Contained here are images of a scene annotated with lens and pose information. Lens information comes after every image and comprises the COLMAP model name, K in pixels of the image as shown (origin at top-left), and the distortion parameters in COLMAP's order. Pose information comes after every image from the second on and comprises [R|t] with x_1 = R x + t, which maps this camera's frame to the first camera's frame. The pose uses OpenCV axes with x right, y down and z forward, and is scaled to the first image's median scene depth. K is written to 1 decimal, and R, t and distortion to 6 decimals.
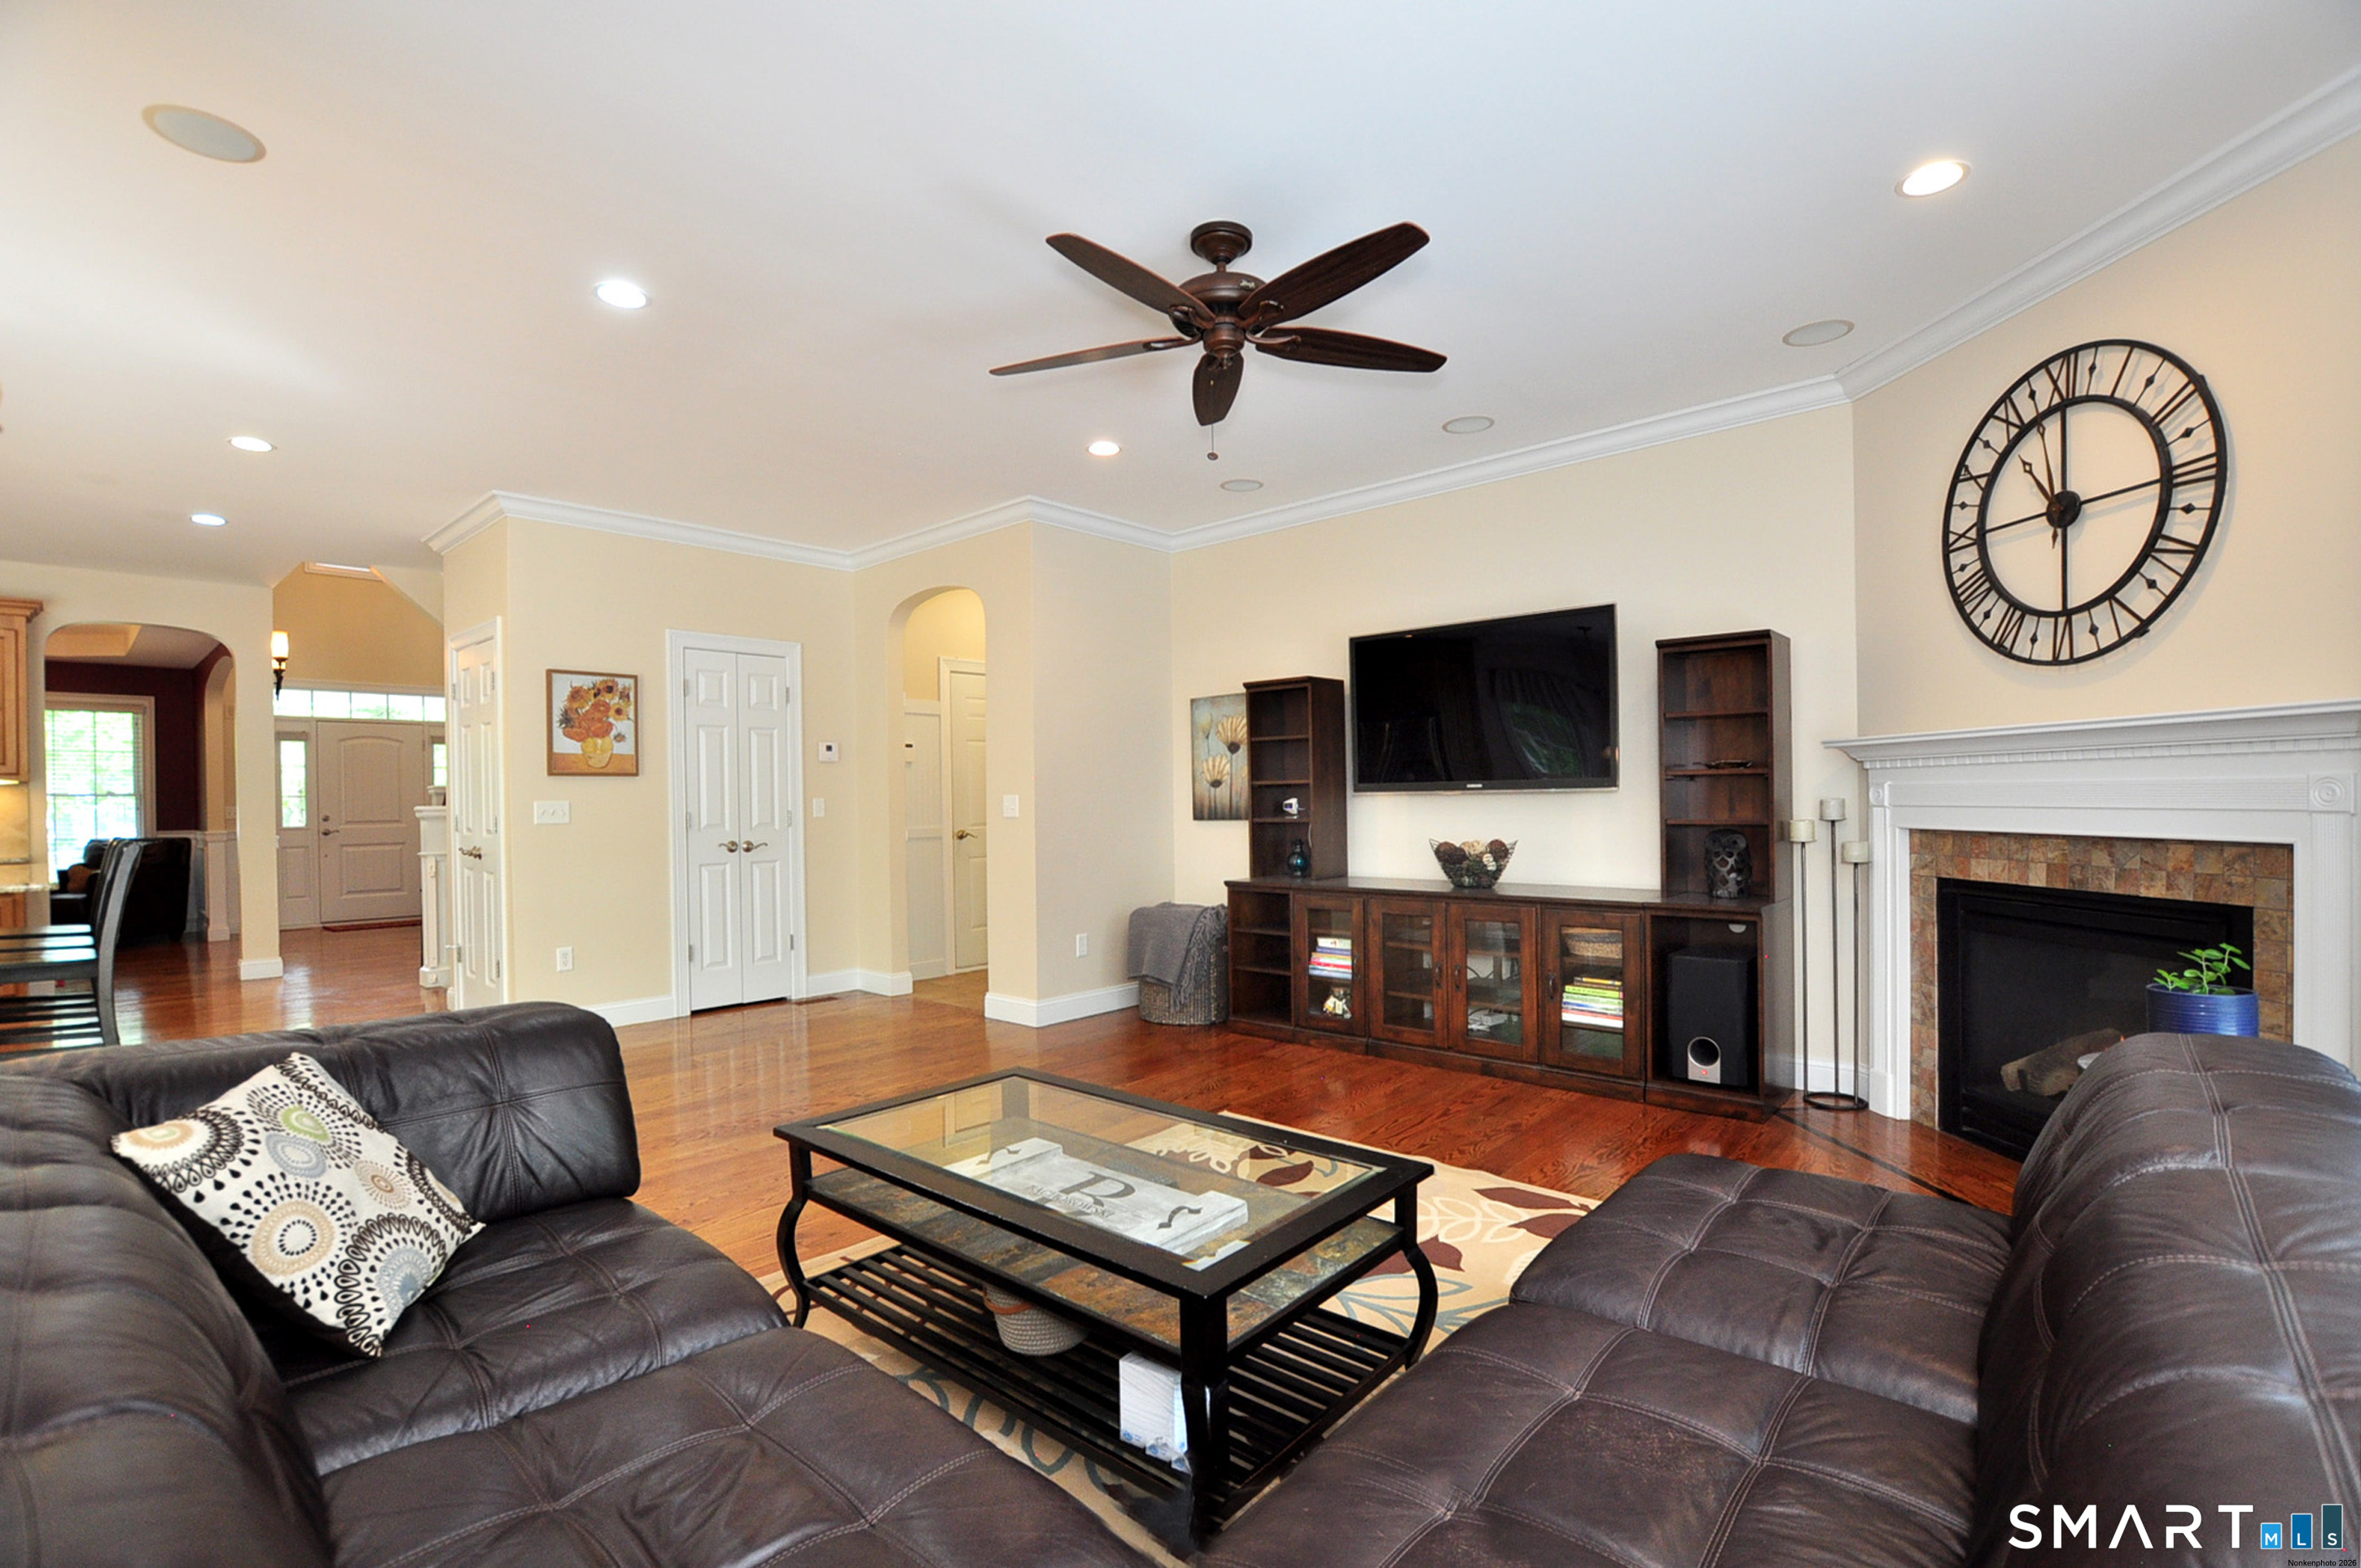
lens RADIAL K [[1043.5, 0, 1182.6], [0, 1043.5, 800.5], [0, 0, 1]] dist [-0.029375, 0.002303]
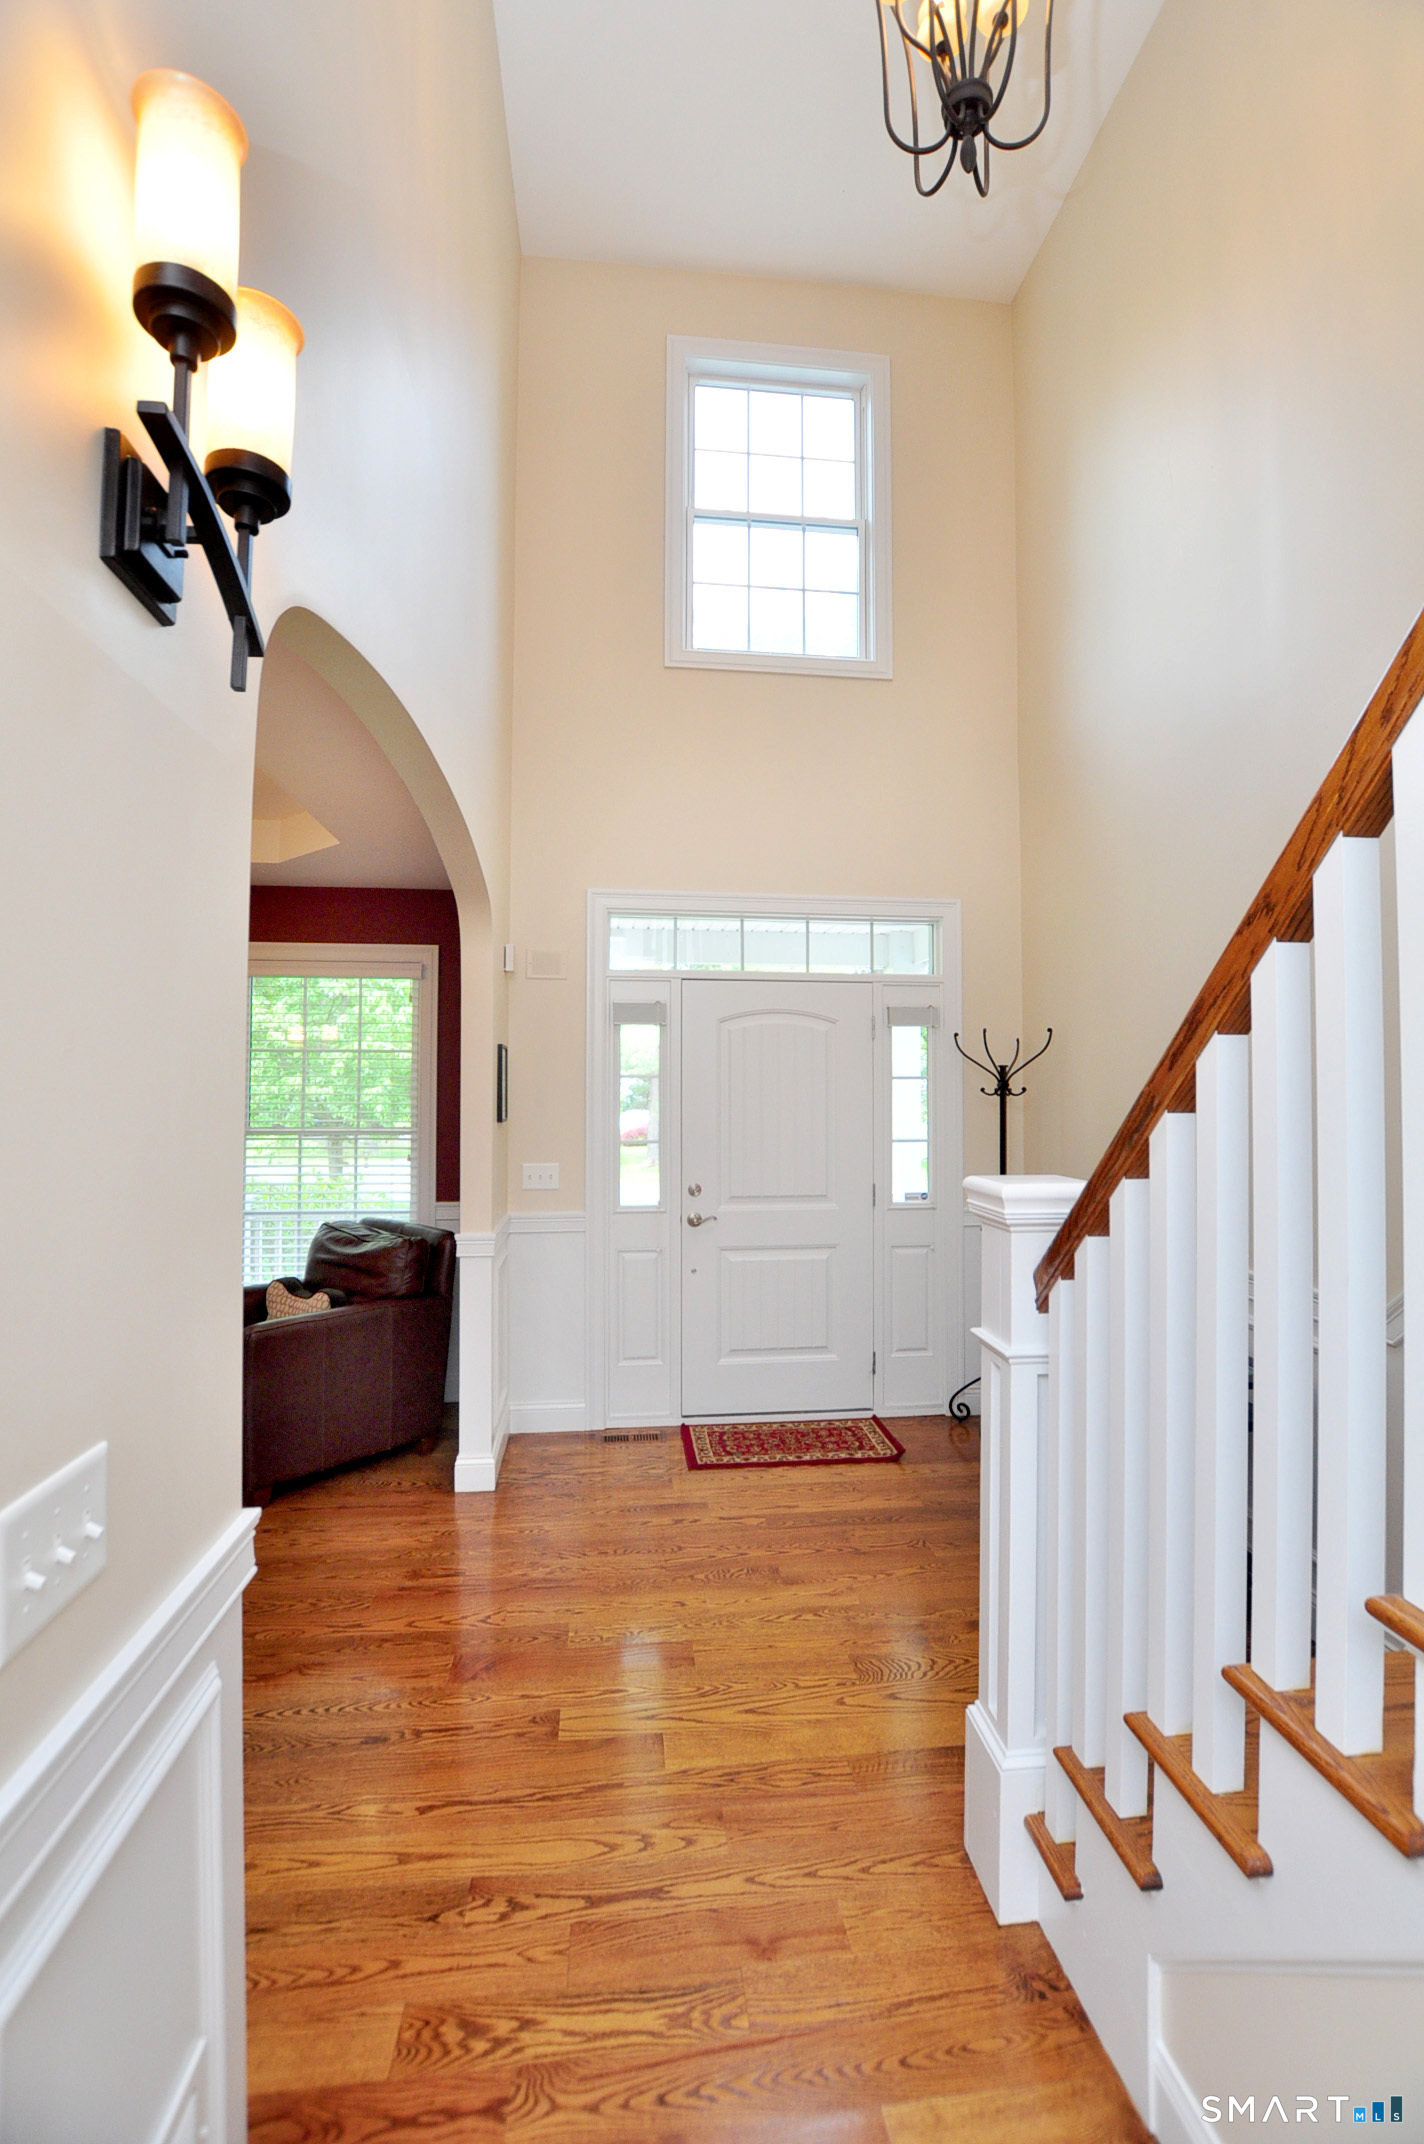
lens RADIAL K [[947.6, 0, 719.6], [0, 947.6, 1085.7], [0, 0, 1]] dist [-0.029375, 0.002303]
pose [[0.749997, 0.009200, -0.661377, -1.008270], [-0.011864, 0.999930, 0.000455, -0.054026], [0.661335, 0.007505, 0.750053, 1.265586]]
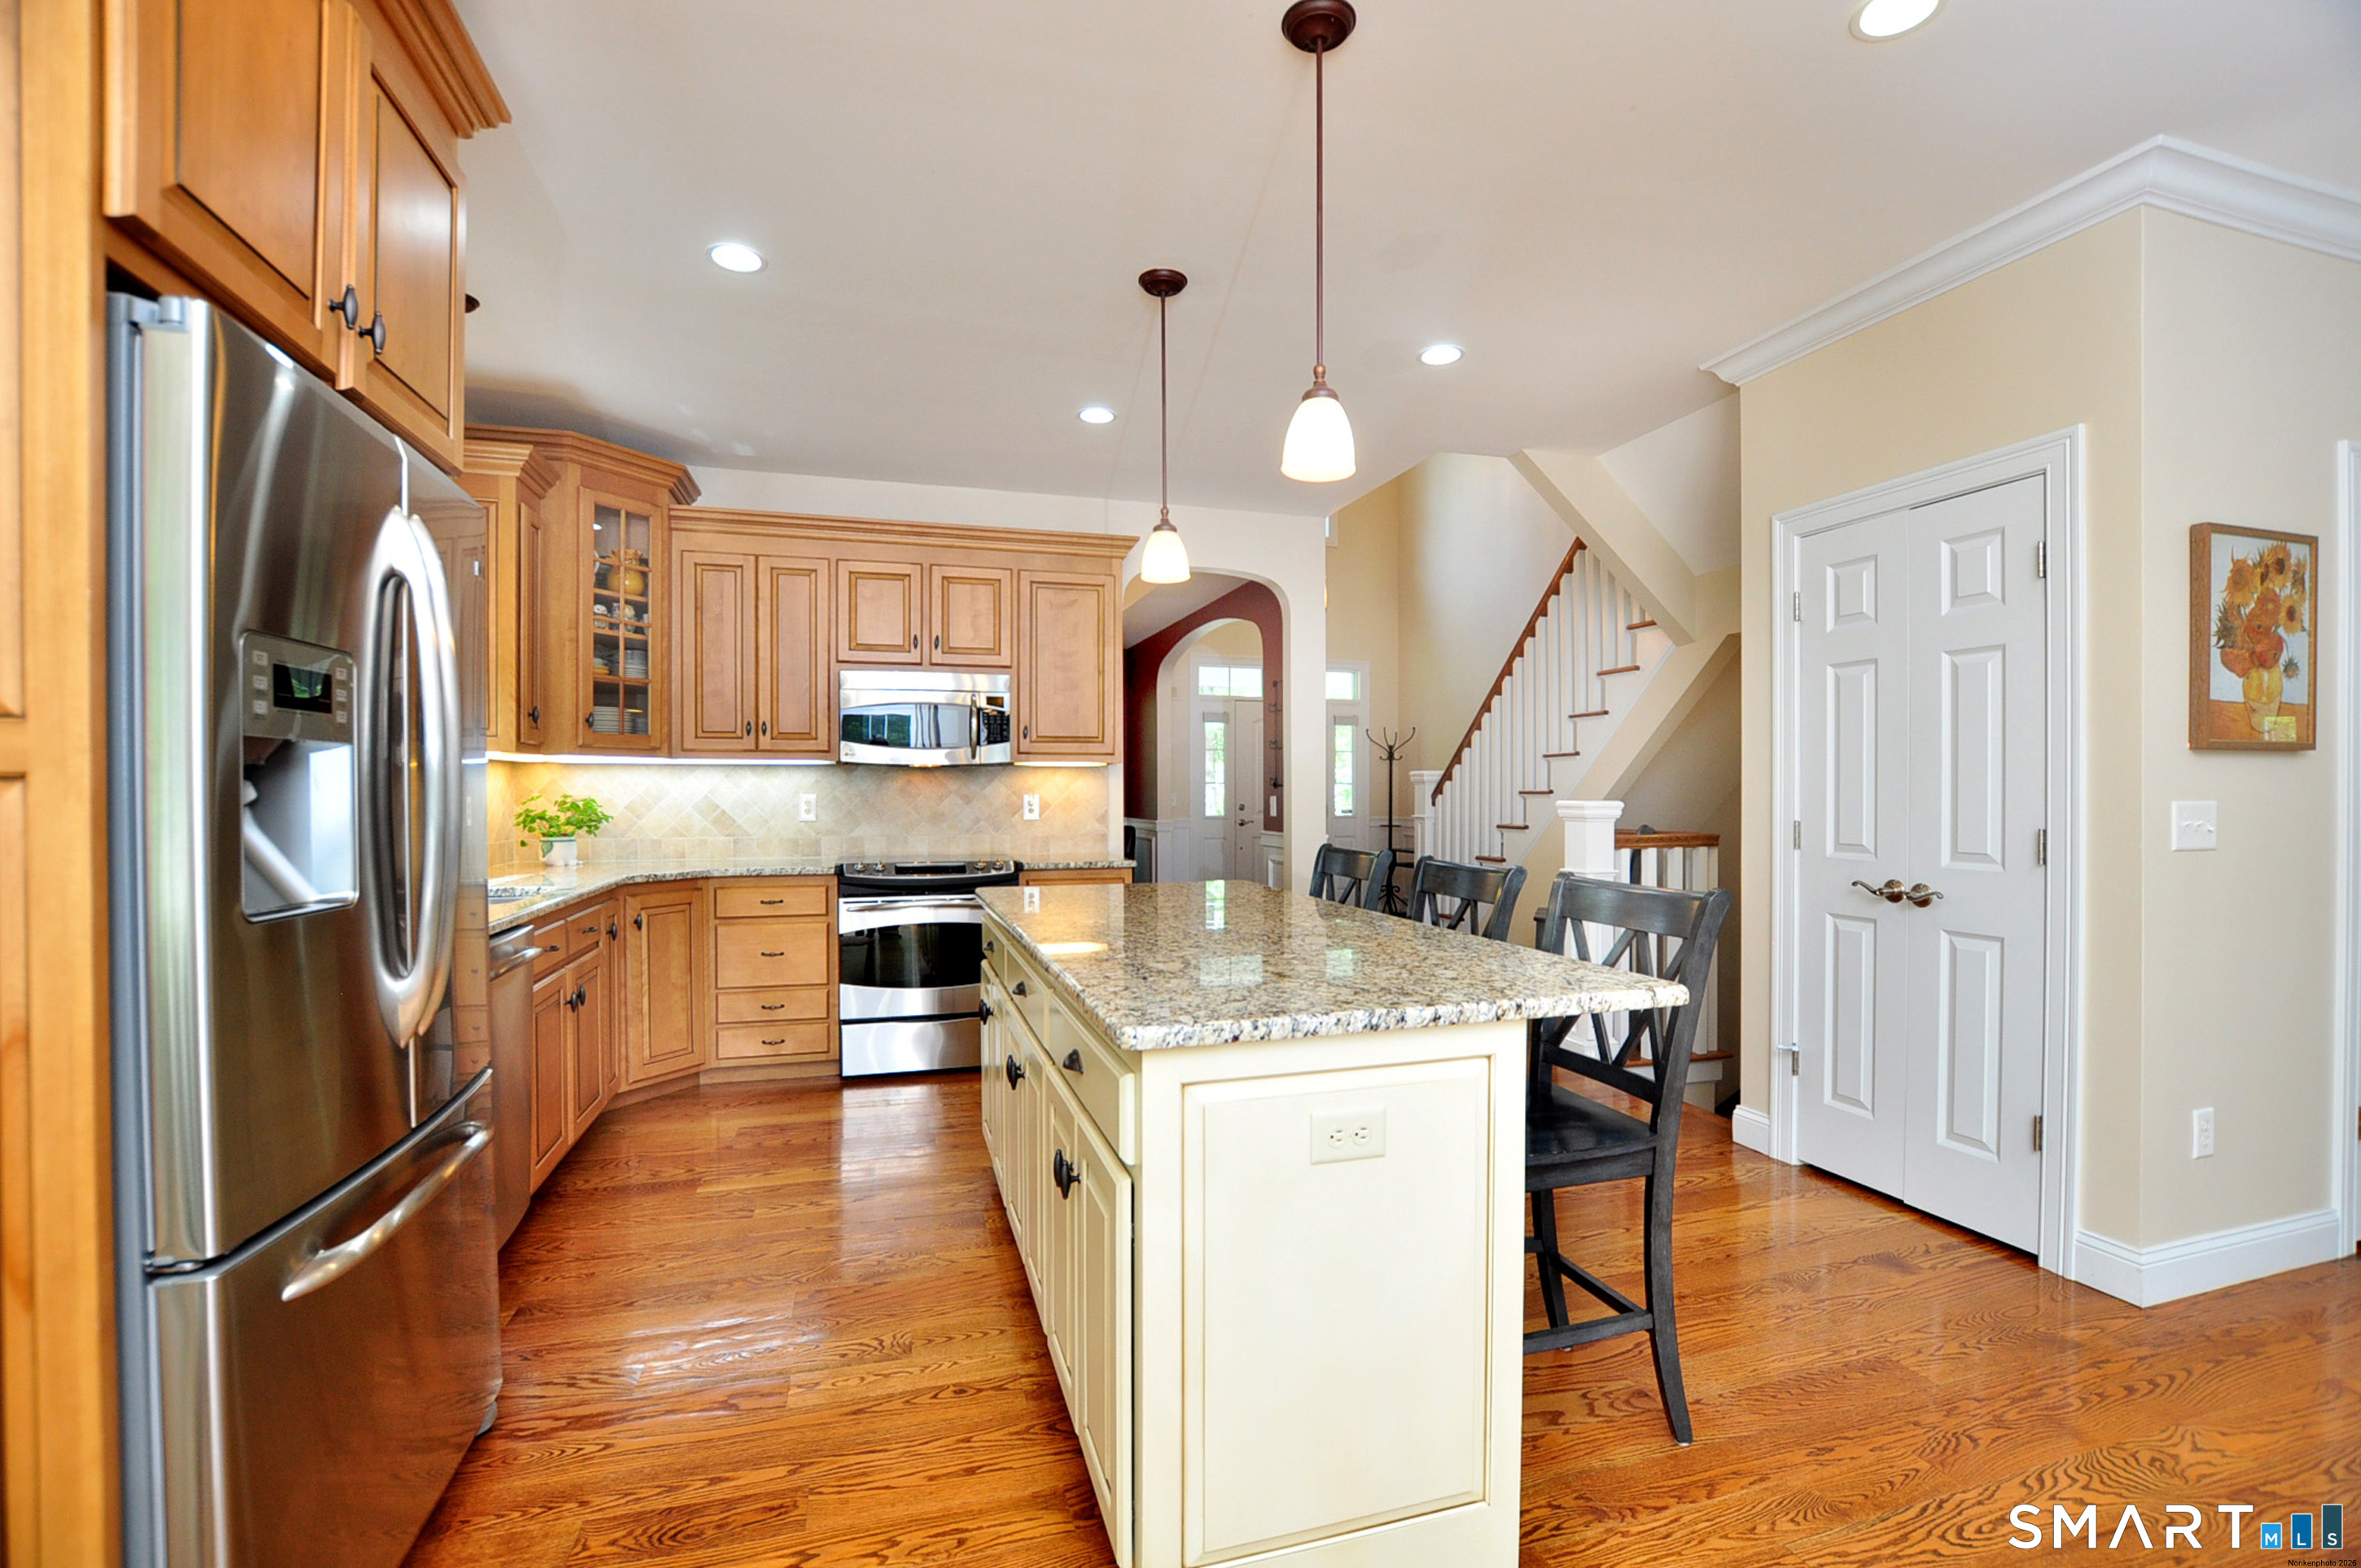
lens RADIAL K [[1043.5, 0, 1172.1], [0, 1043.5, 802.5], [0, 0, 1]] dist [-0.029375, 0.002303]
pose [[0.848863, 0.018690, -0.528282, -0.738161], [-0.012833, 0.999809, 0.014751, 0.000069], [0.528457, -0.005742, 0.848941, 0.340215]]
